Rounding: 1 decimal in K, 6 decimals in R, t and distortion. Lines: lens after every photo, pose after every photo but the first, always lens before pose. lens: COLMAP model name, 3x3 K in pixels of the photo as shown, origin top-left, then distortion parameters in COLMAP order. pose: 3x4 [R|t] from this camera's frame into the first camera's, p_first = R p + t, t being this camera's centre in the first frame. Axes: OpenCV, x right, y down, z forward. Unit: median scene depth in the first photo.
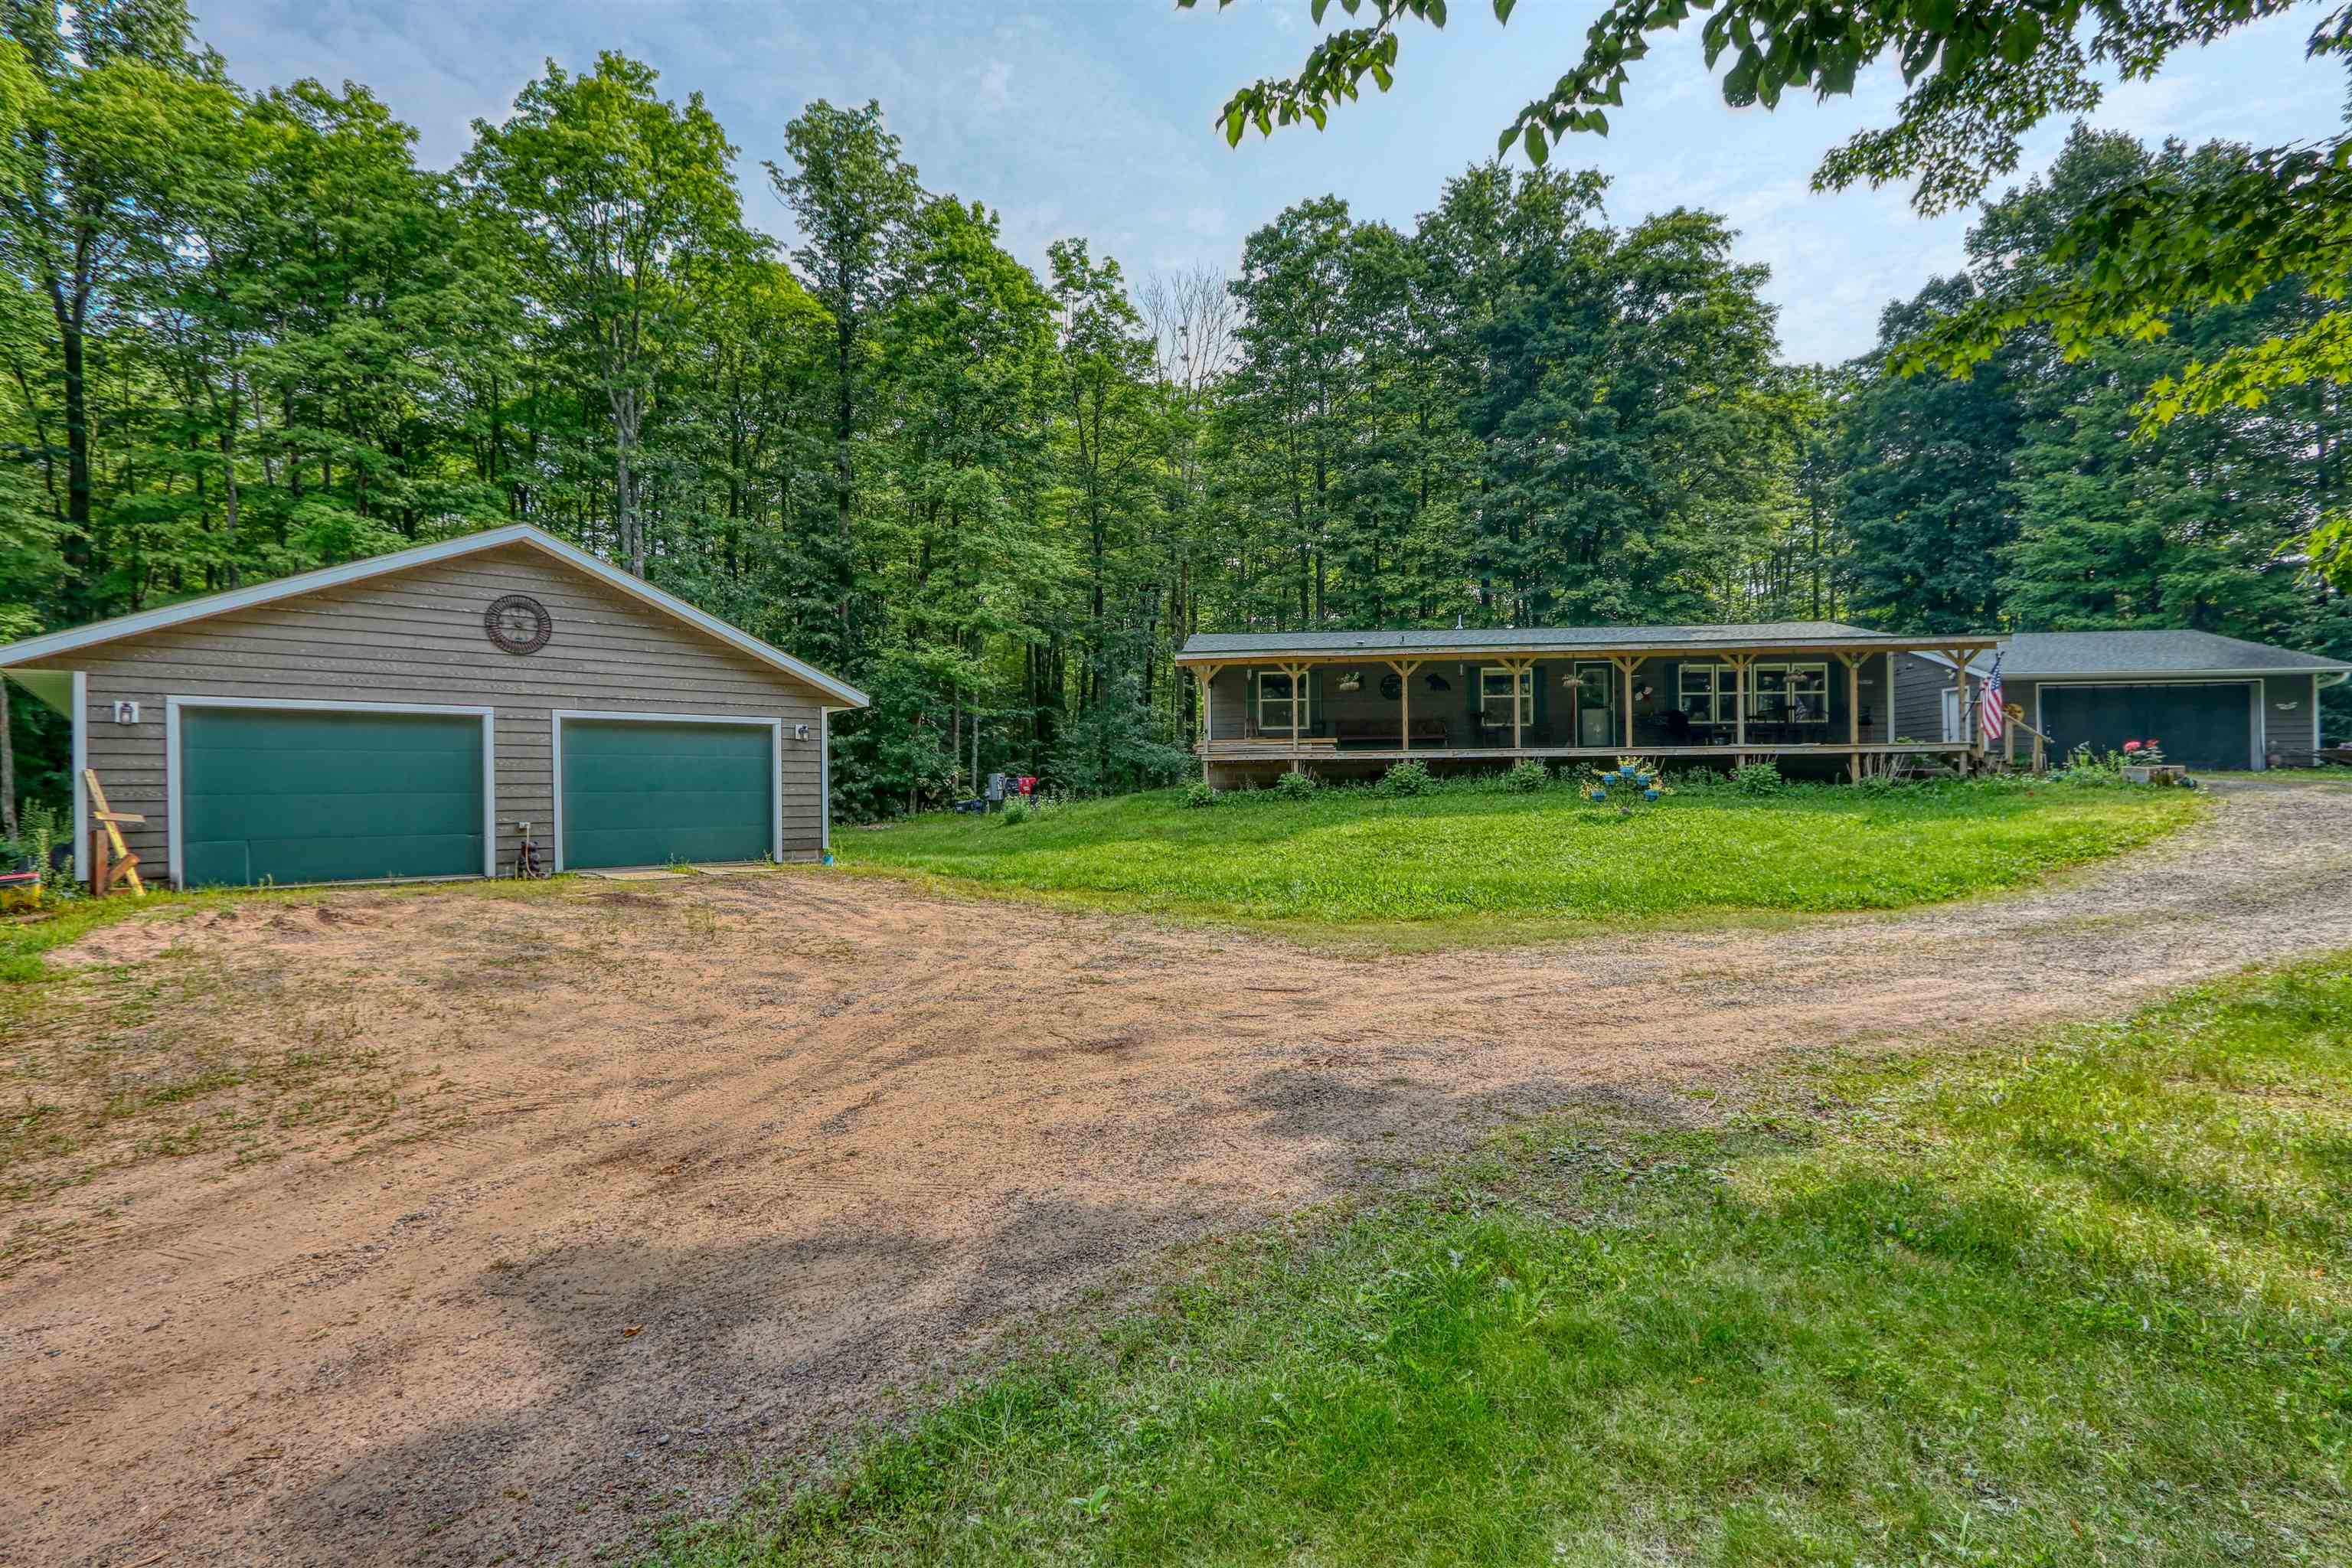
lens RADIAL K [[1096.6, 0, 1174.1], [0, 1096.6, 790.0], [0, 0, 1]] dist [-0.010879, 0.005140]
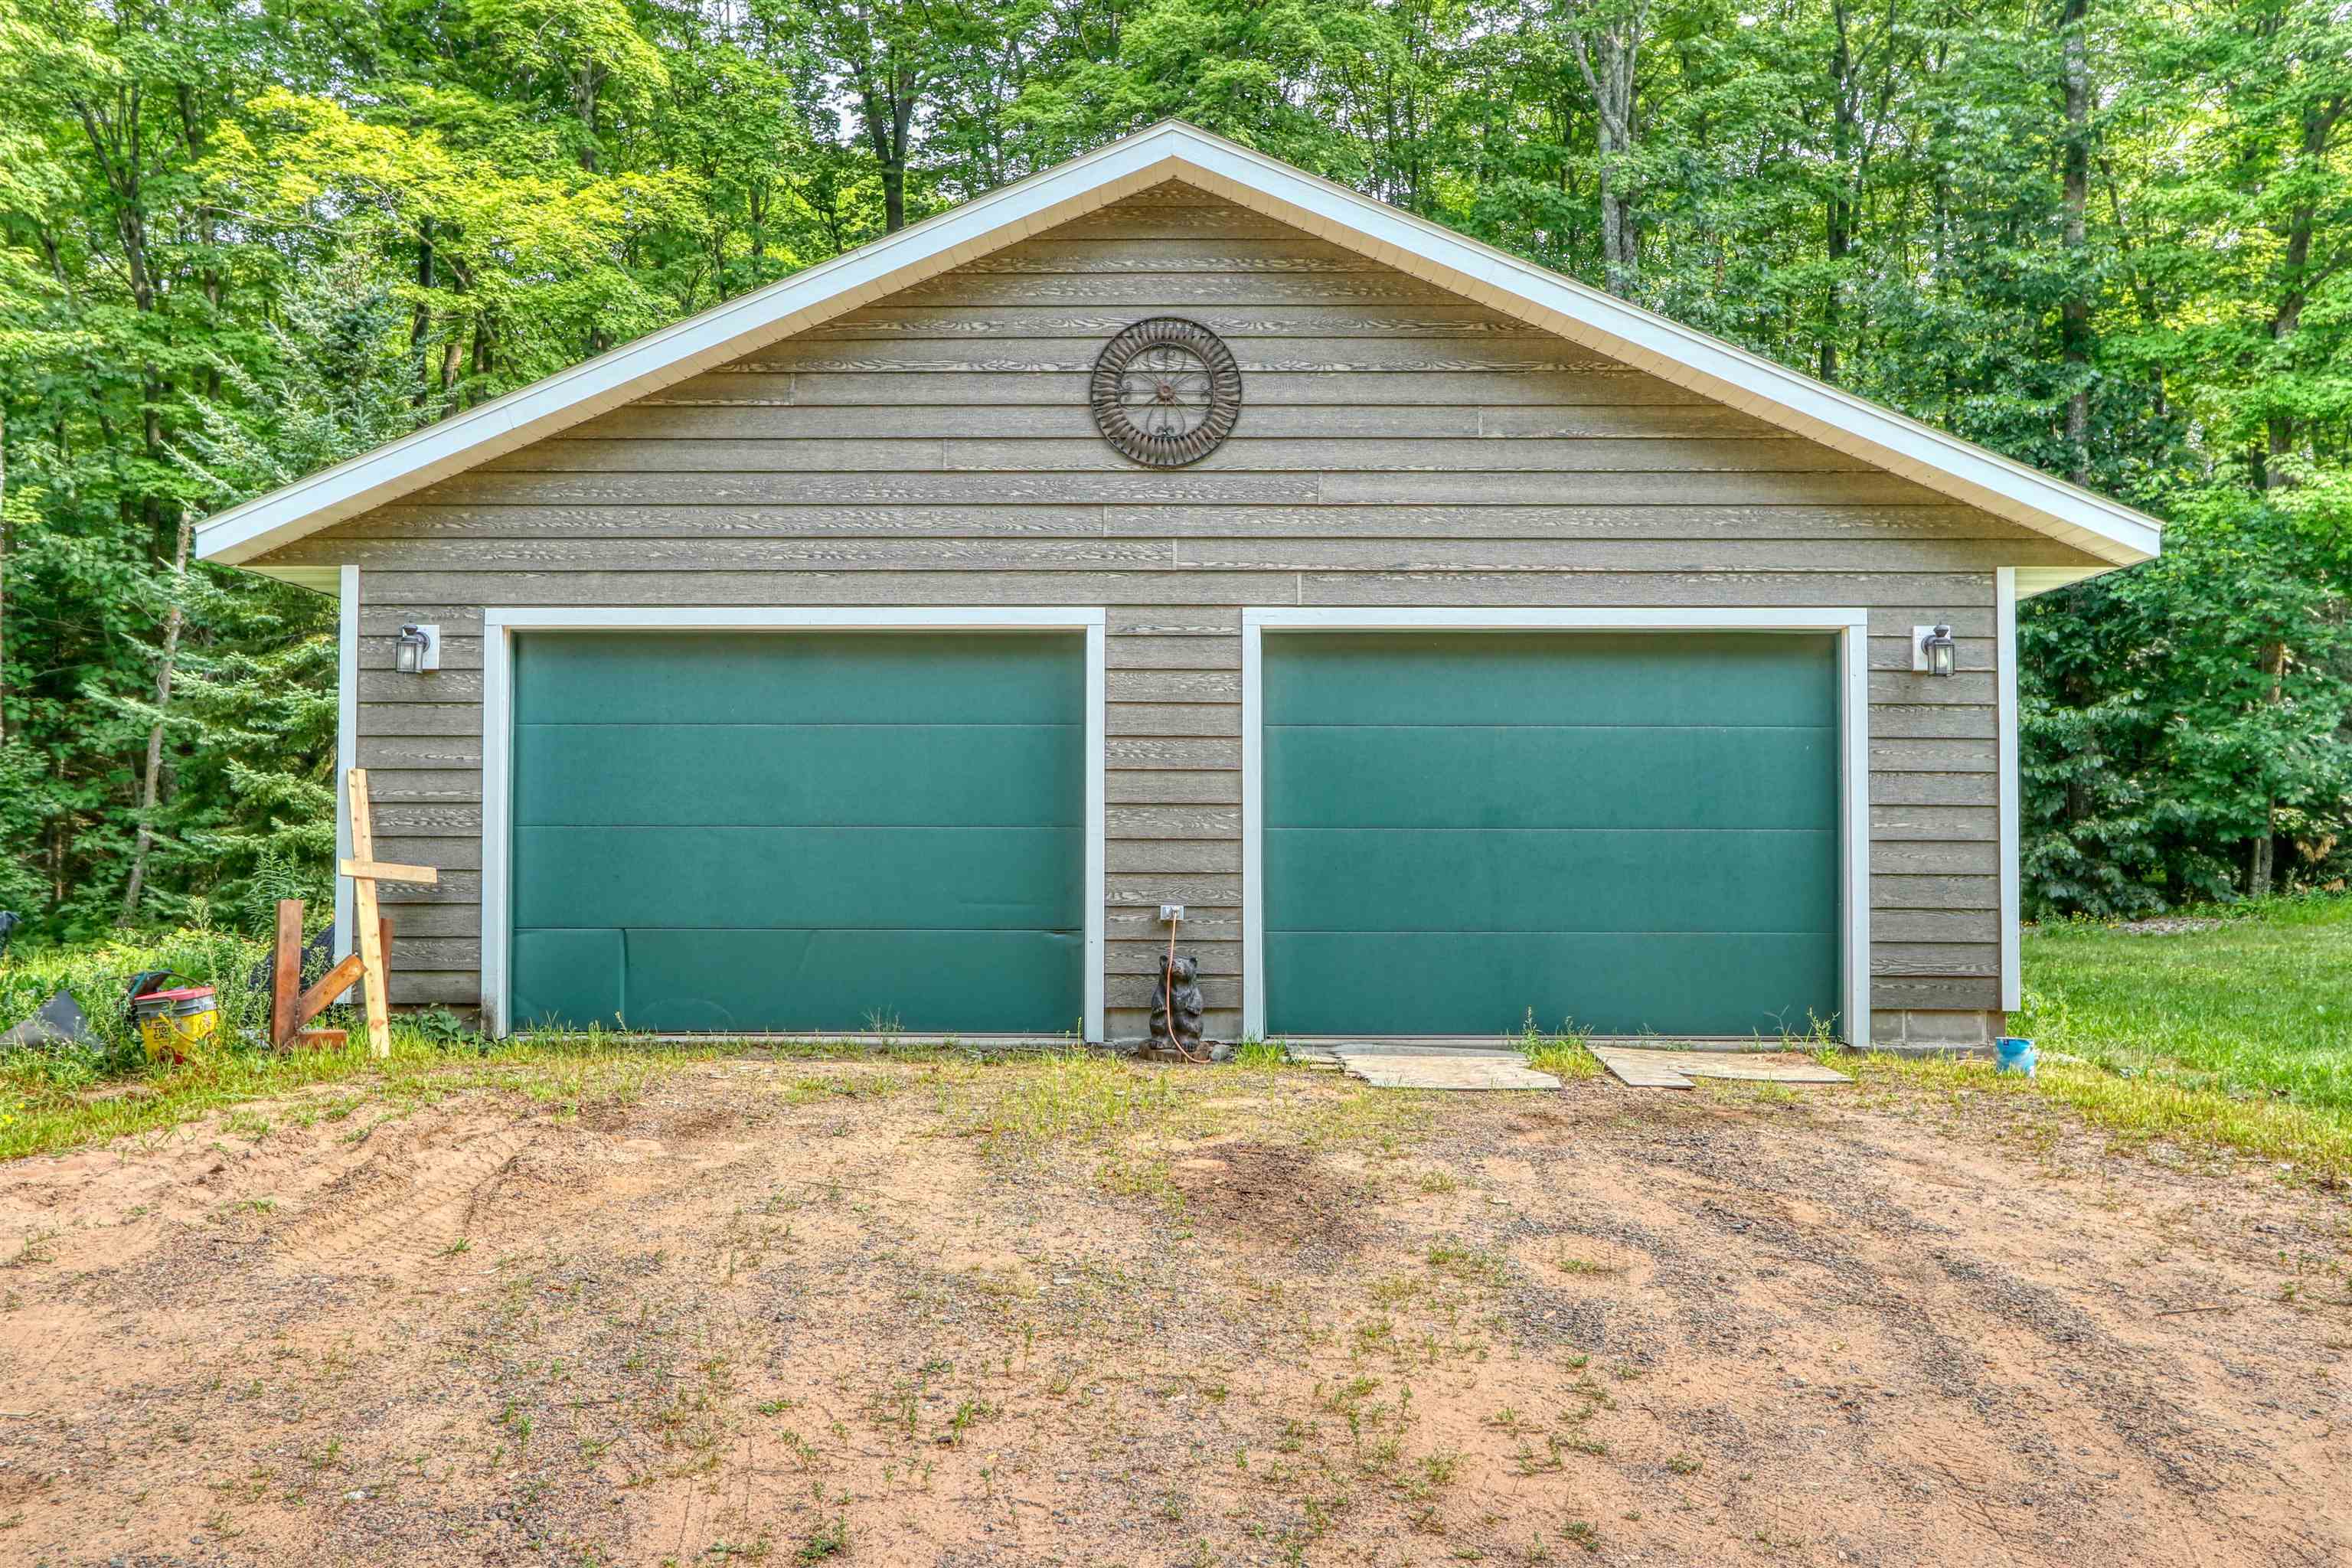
lens RADIAL K [[1792.3, 0, 1168.0], [0, 1792.3, 797.1], [0, 0, 1]] dist [-0.002721, 0.006090]
pose [[0.721942, -0.009377, -0.691890, -0.094723], [-0.007976, 0.999729, -0.021871, 0.003432], [0.691907, 0.021308, 0.721672, 0.320247]]
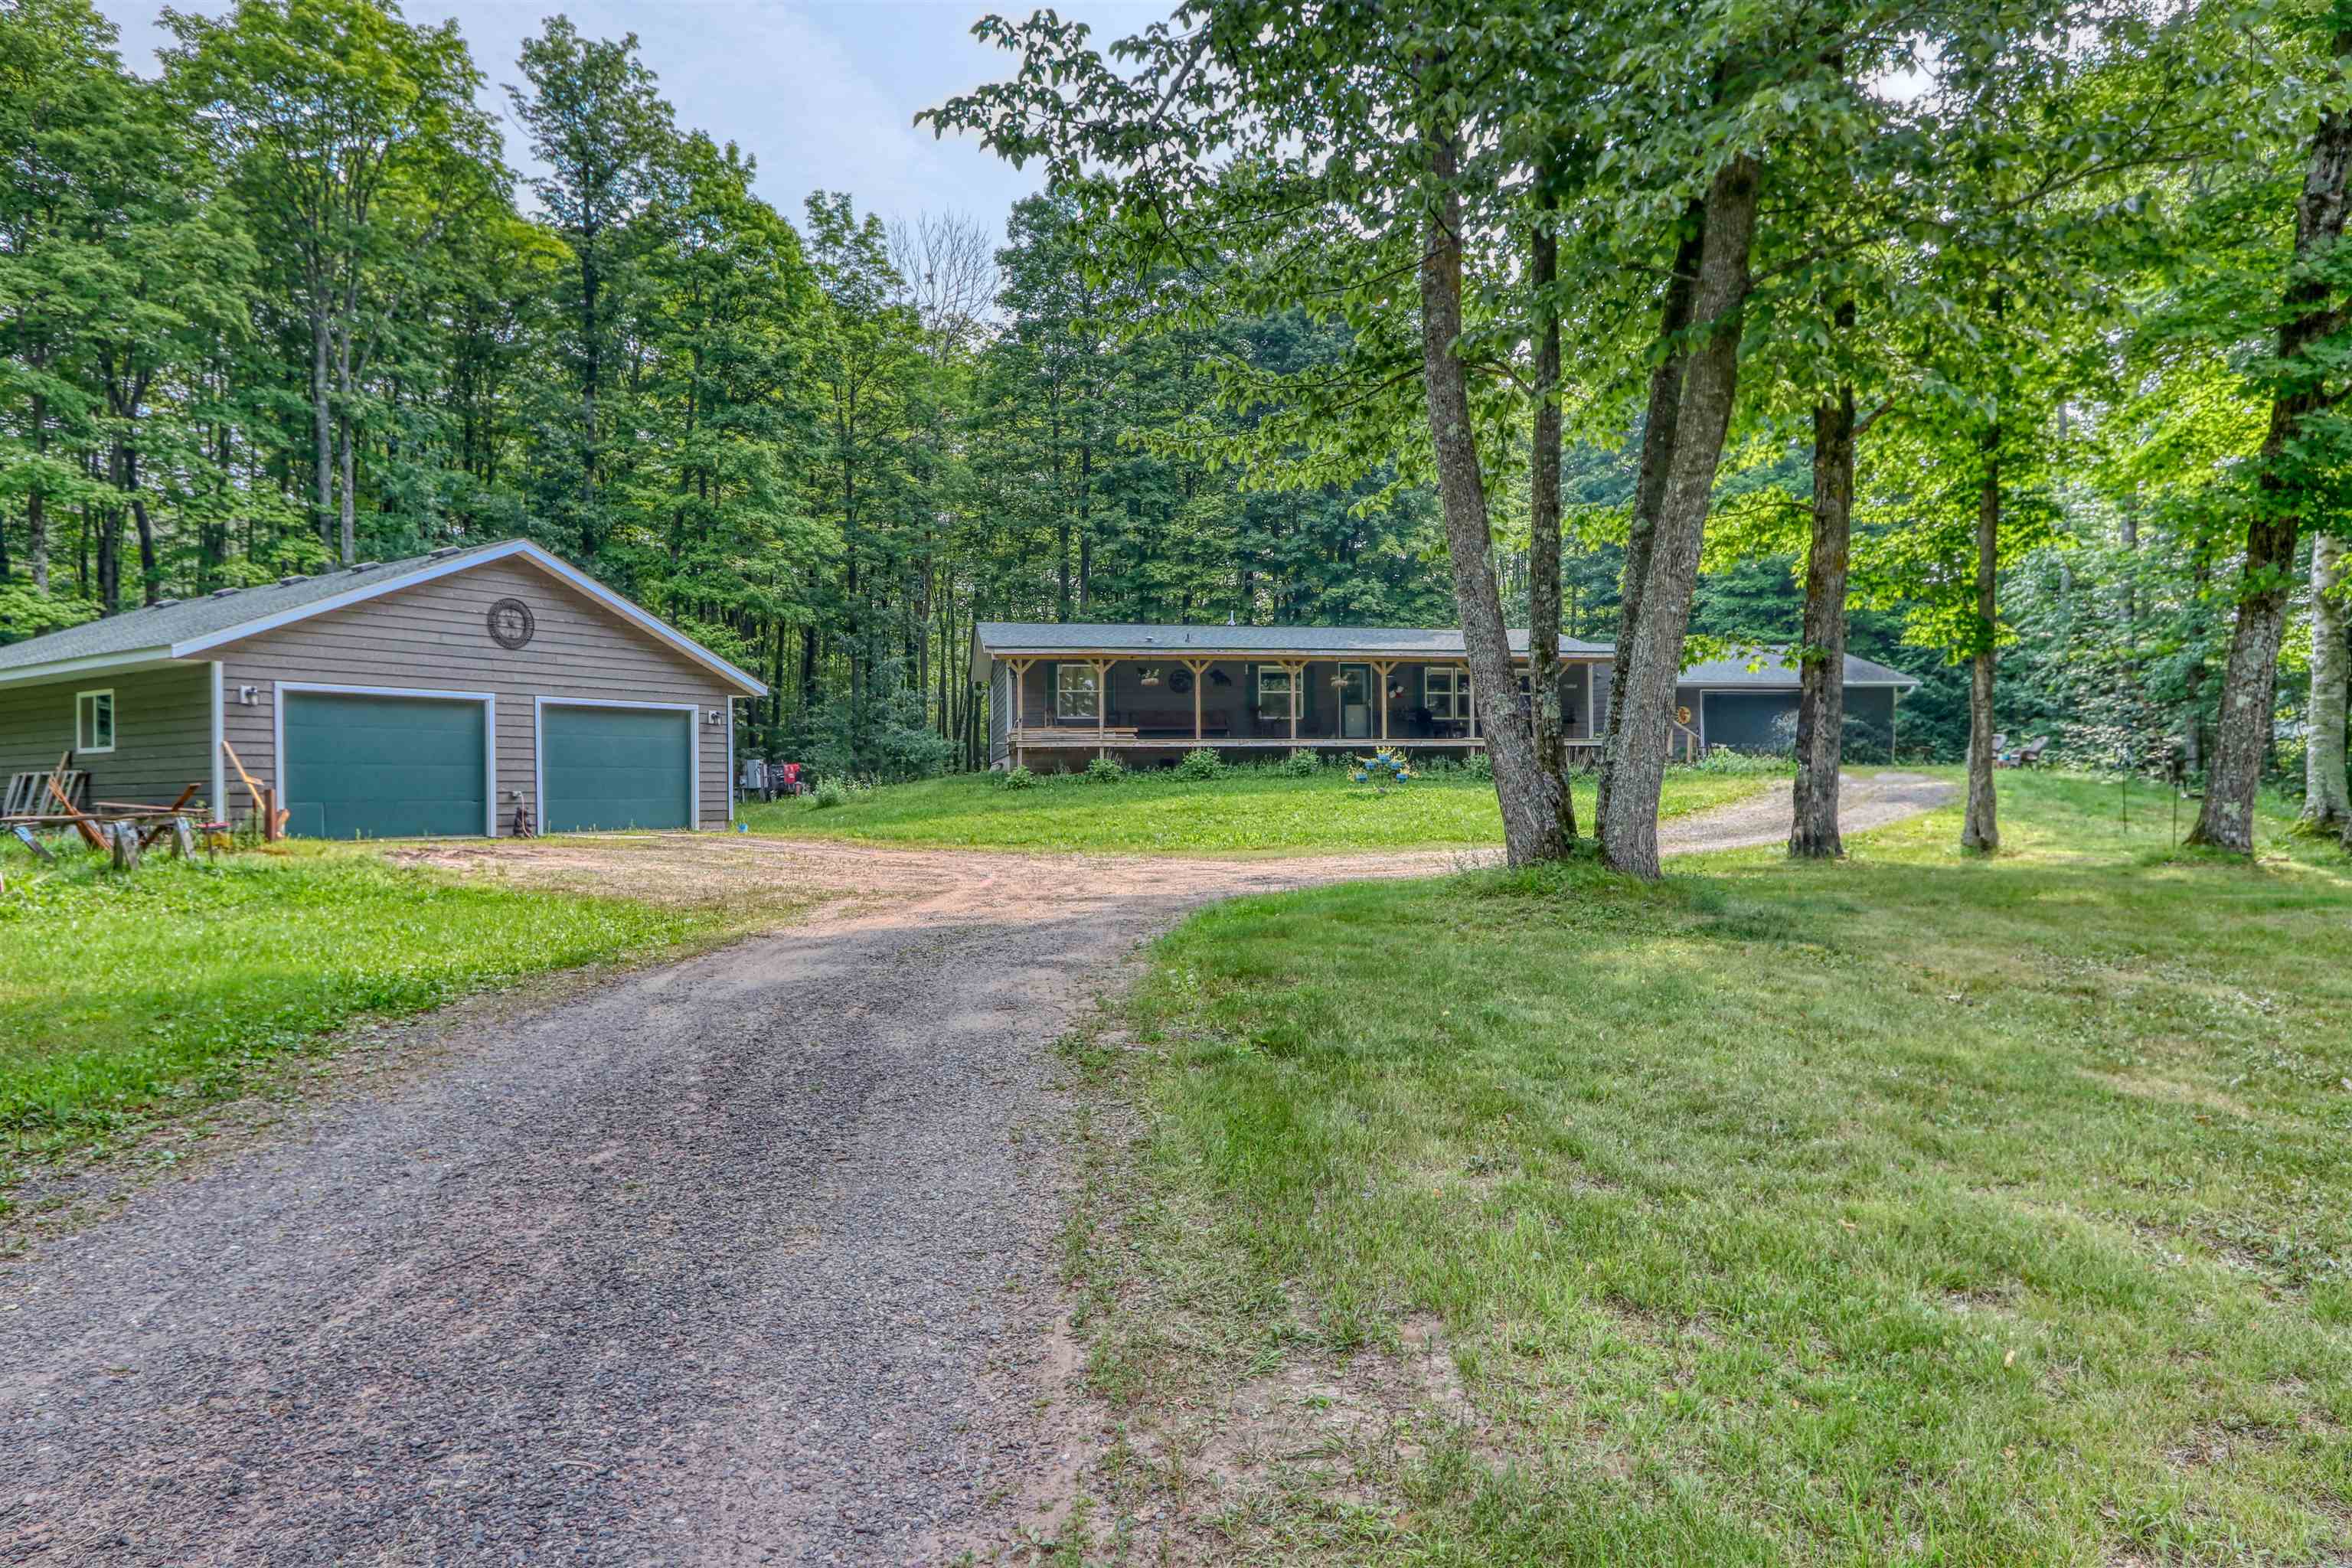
lens RADIAL K [[1420.5, 0, 1172.6], [0, 1420.5, 782.7], [0, 0, 1]] dist [0.035762, 0.001932]
pose [[0.968862, 0.004183, 0.247568, -0.170384], [-0.002939, 0.999981, -0.005394, 0.015587], [-0.247586, 0.004498, 0.968856, -0.394682]]
